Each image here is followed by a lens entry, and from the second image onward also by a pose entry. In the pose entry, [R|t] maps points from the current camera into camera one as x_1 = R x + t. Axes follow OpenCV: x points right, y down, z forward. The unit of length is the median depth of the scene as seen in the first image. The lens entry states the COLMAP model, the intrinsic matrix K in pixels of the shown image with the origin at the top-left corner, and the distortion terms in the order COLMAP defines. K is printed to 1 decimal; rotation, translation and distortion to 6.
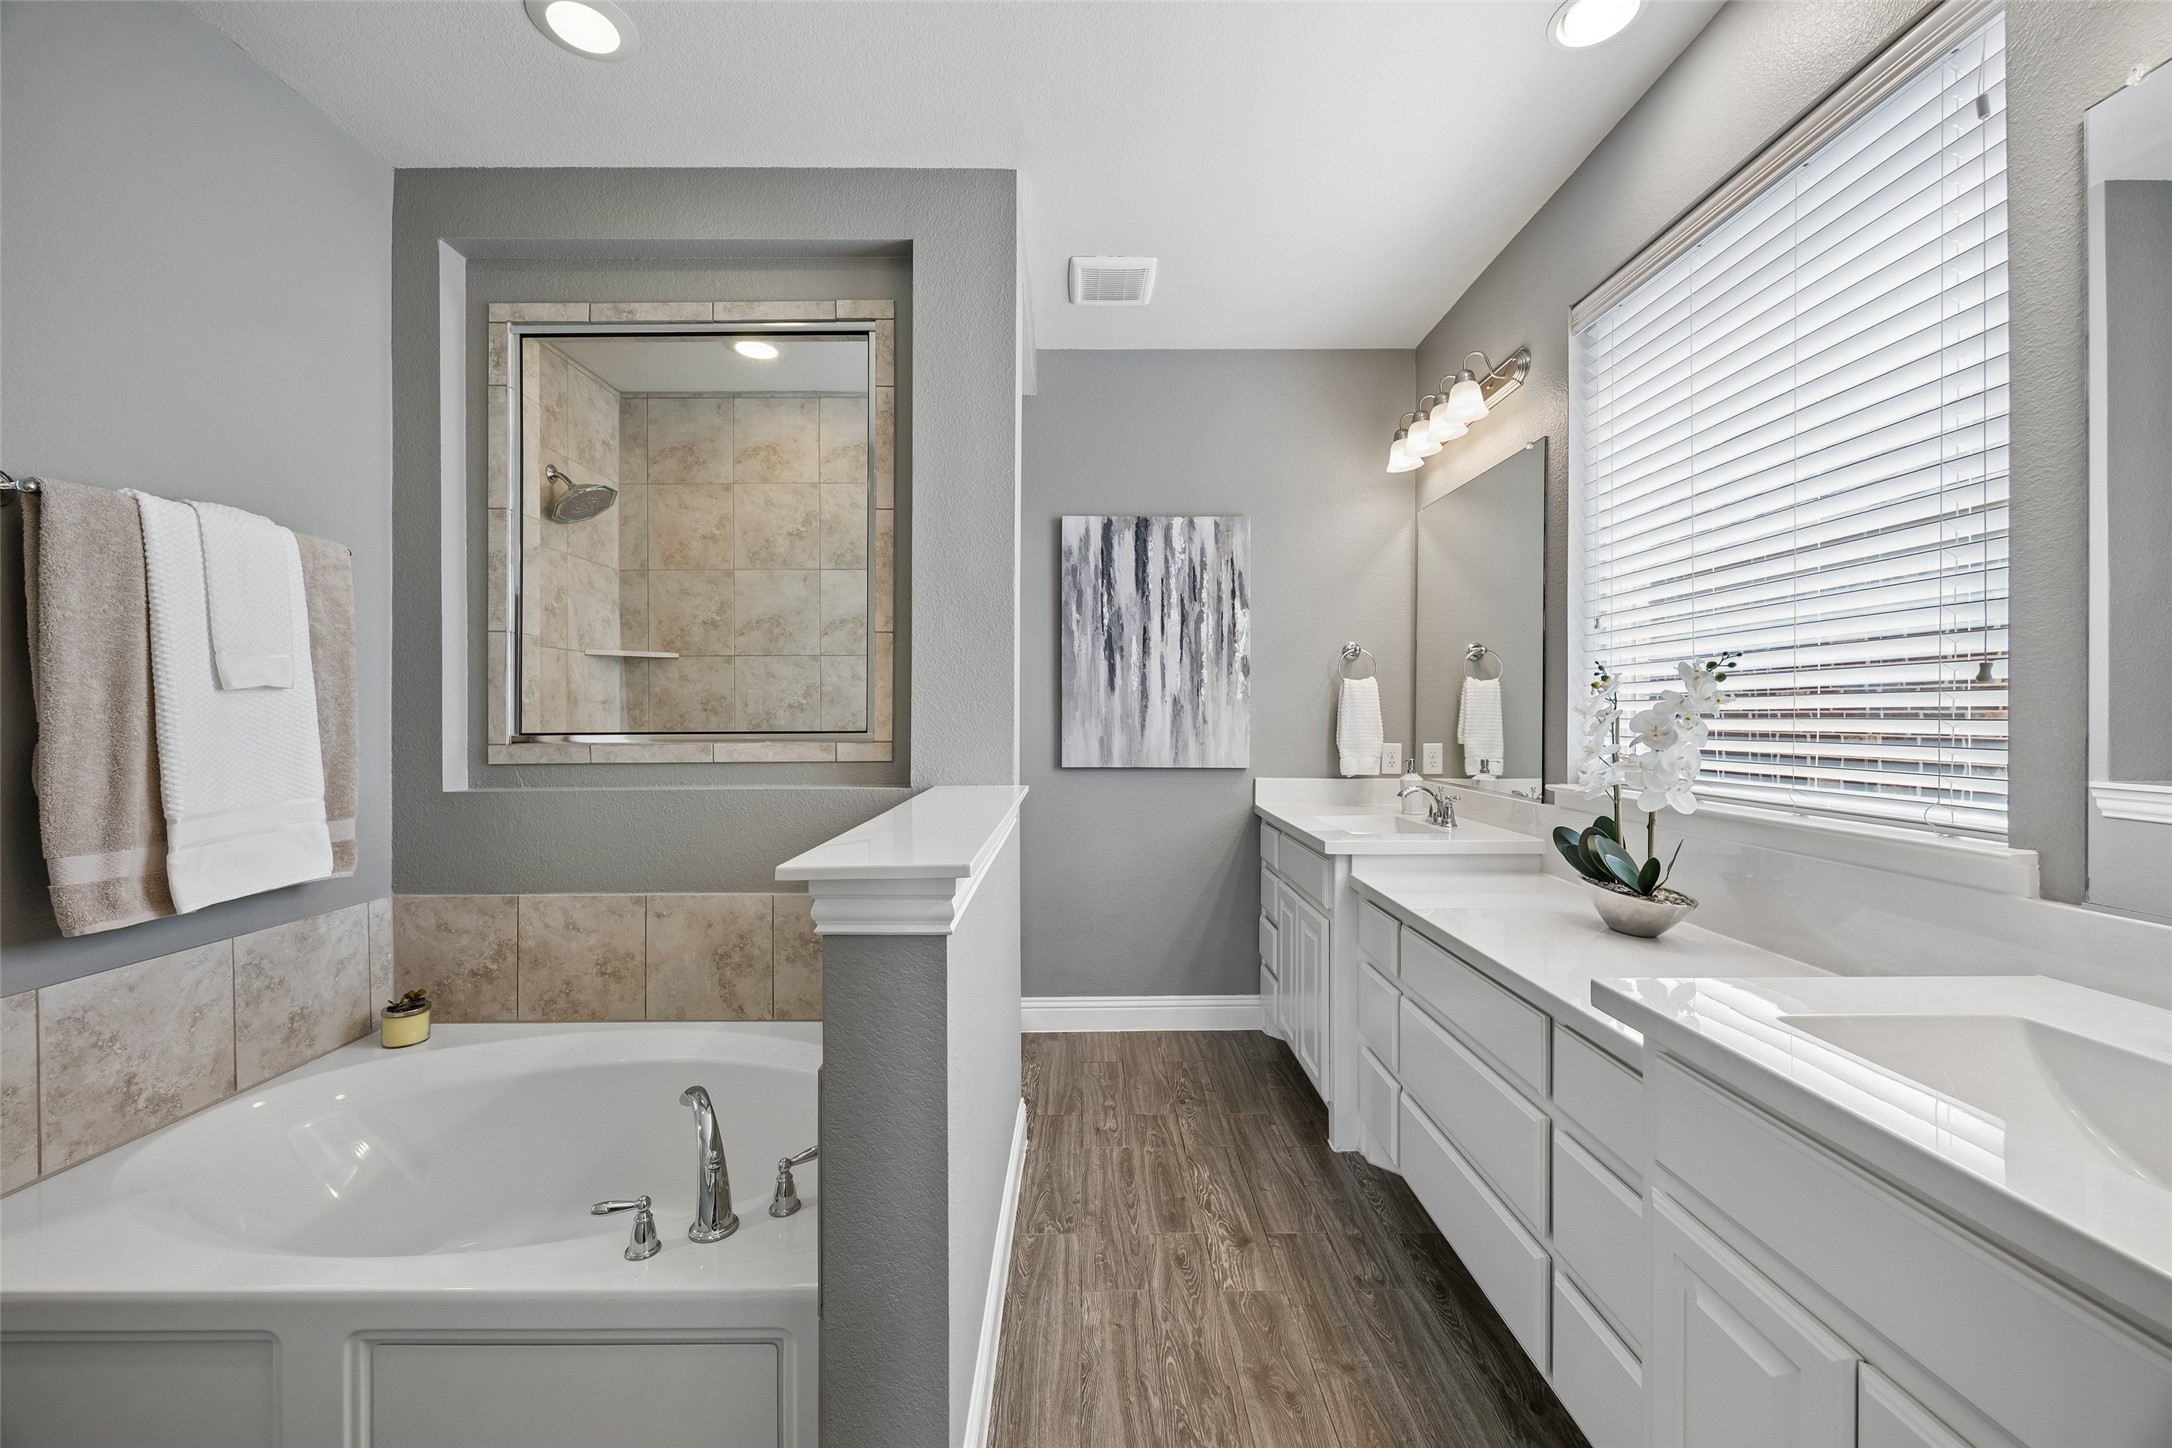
lens RADIAL K [[825.9, 0, 1086.0], [0, 825.9, 724.0], [0, 0, 1]] dist [-0.004204, -0.000340]
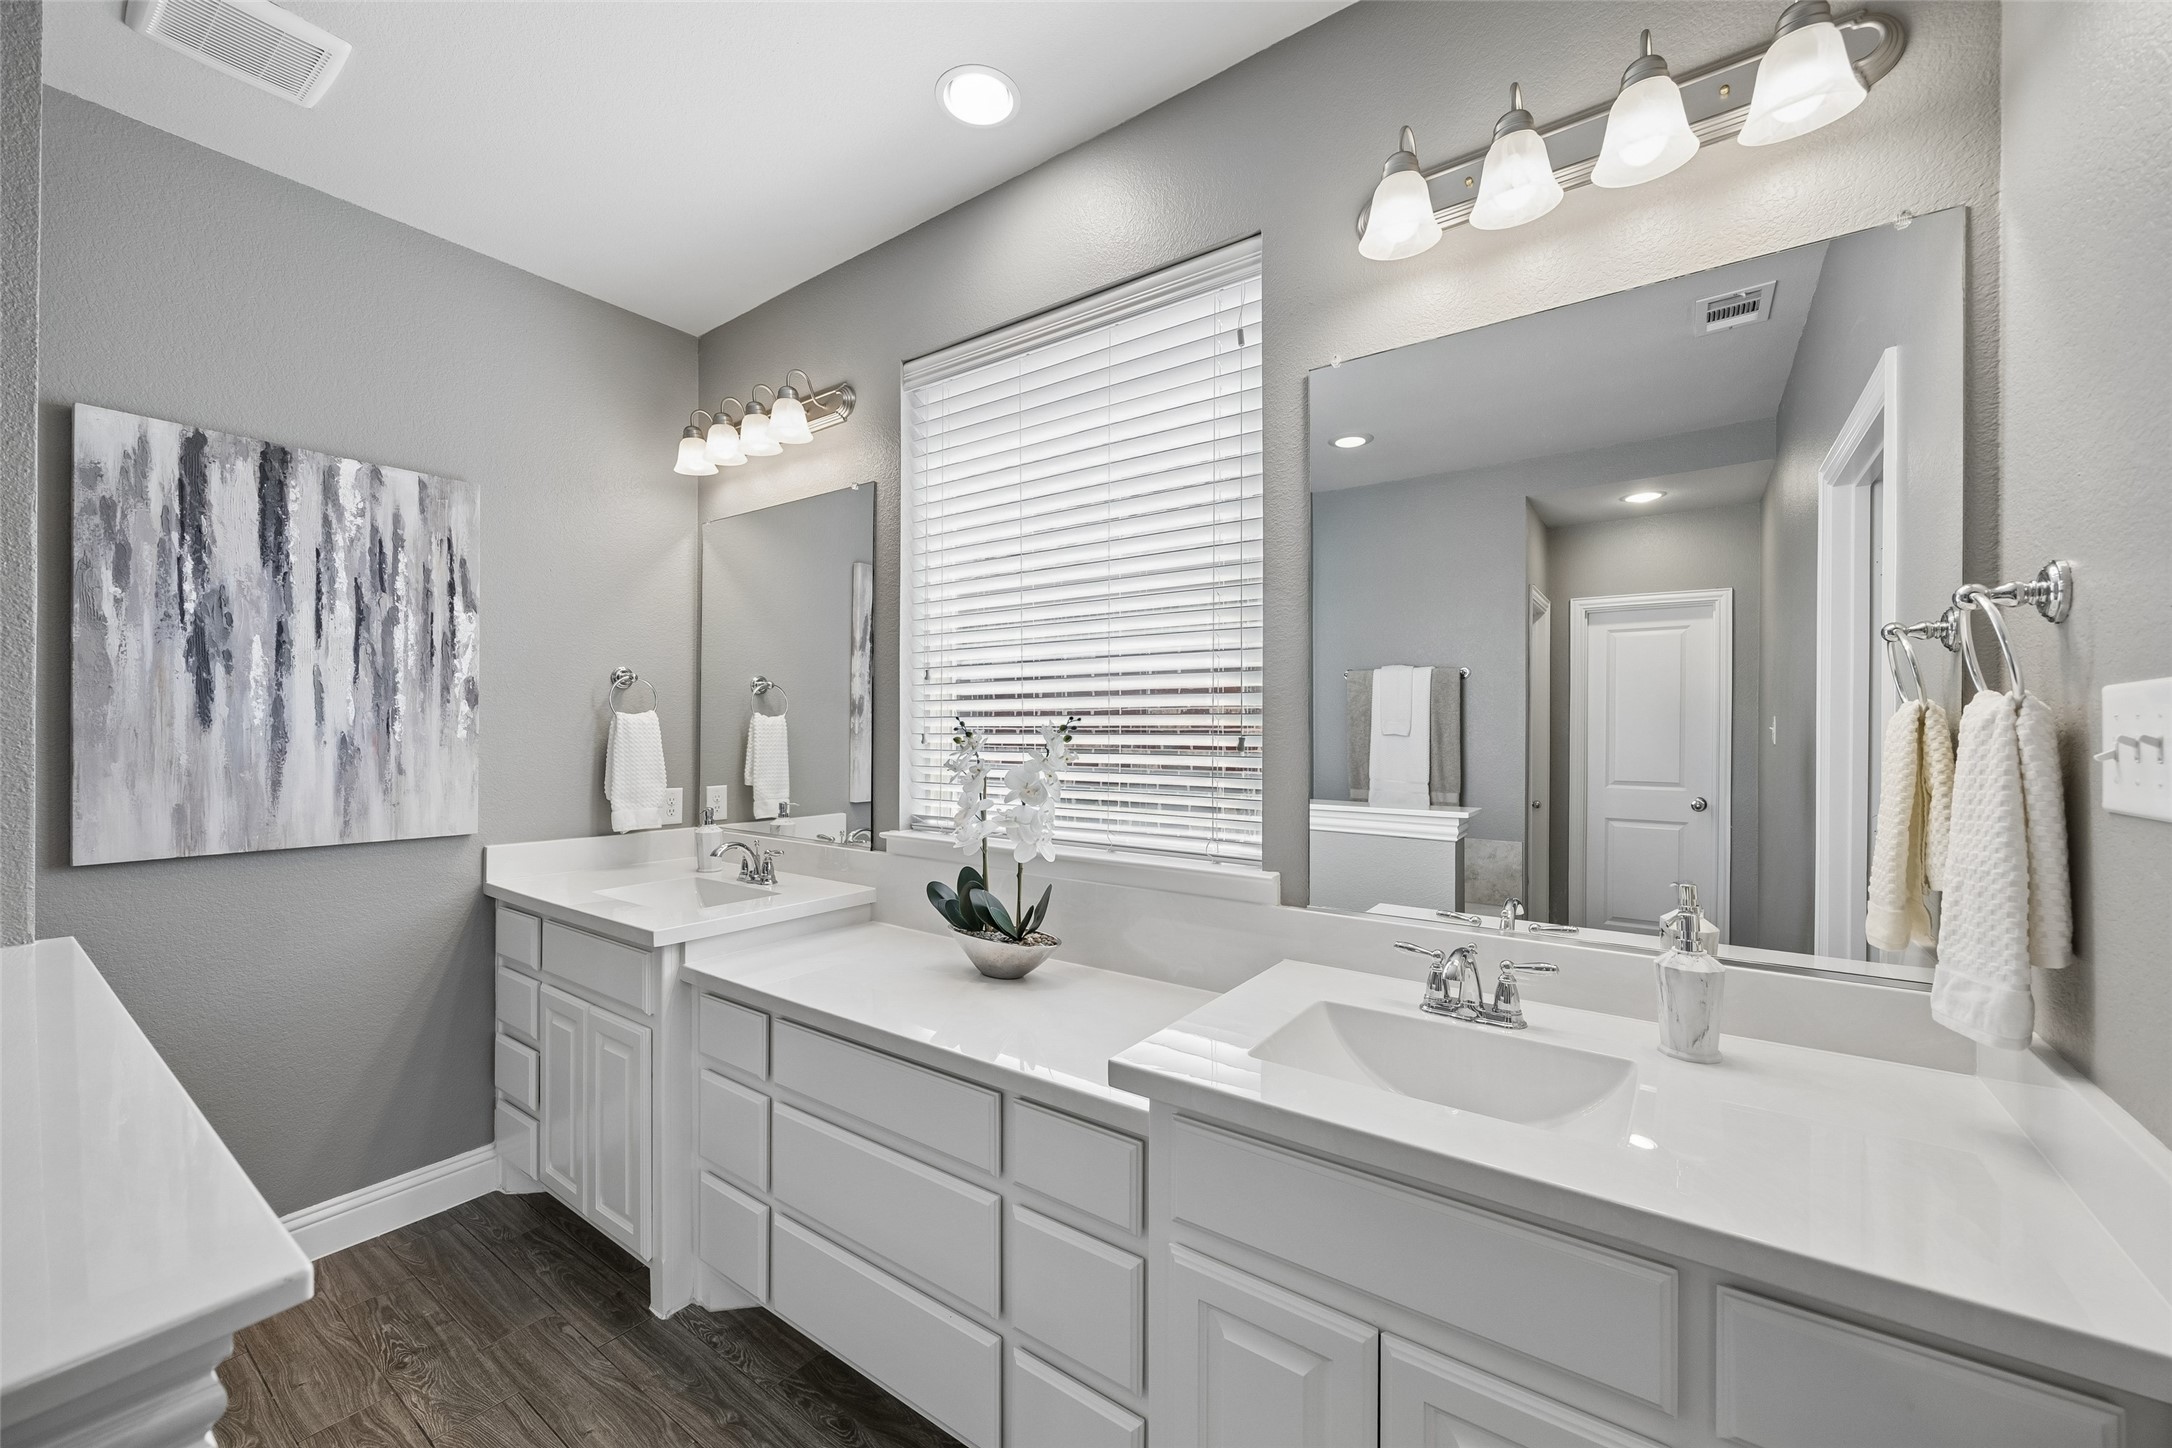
lens RADIAL K [[843.1, 0, 1083.2], [0, 843.1, 731.6], [0, 0, 1]] dist [-0.001473, -0.000023]
pose [[0.591548, -0.001258, 0.806269, -0.082365], [0.005395, 0.999983, -0.002398, -0.031338], [-0.806252, 0.005768, 0.591545, 0.142196]]
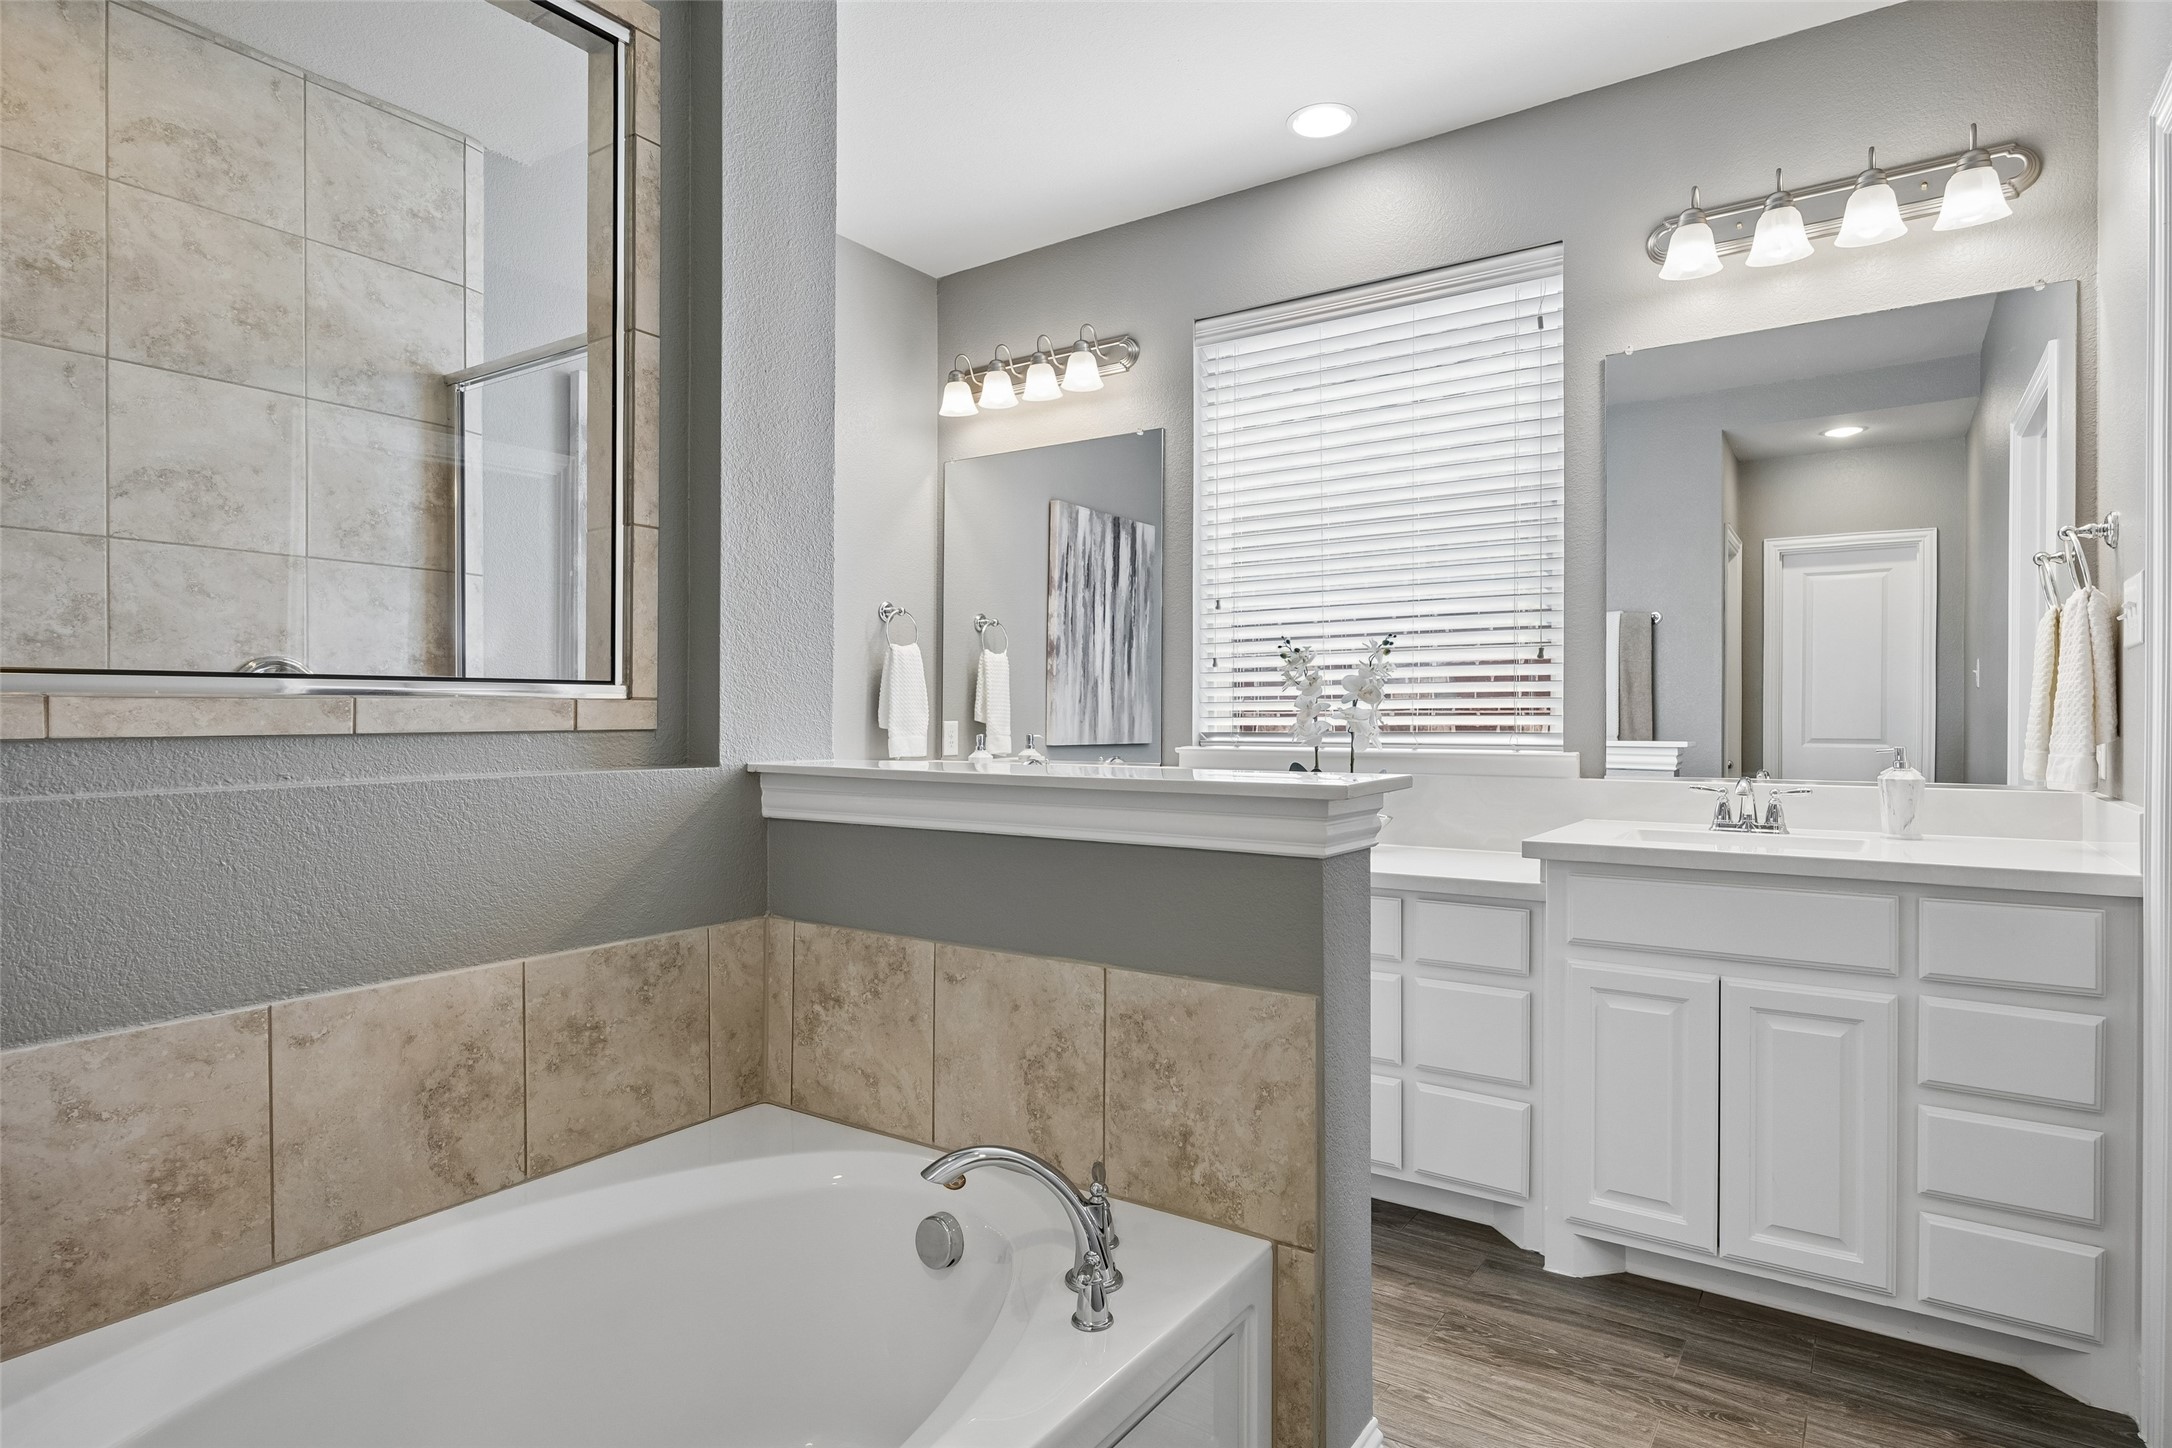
lens RADIAL K [[1167.1, 0, 1085.6], [0, 1167.1, 730.2], [0, 0, 1]] dist [-0.004485, -0.001441]
pose [[0.573295, -0.005943, 0.819327, -0.551305], [0.007648, 0.999969, 0.001901, 0.032735], [-0.819313, 0.005177, 0.573323, 0.147391]]
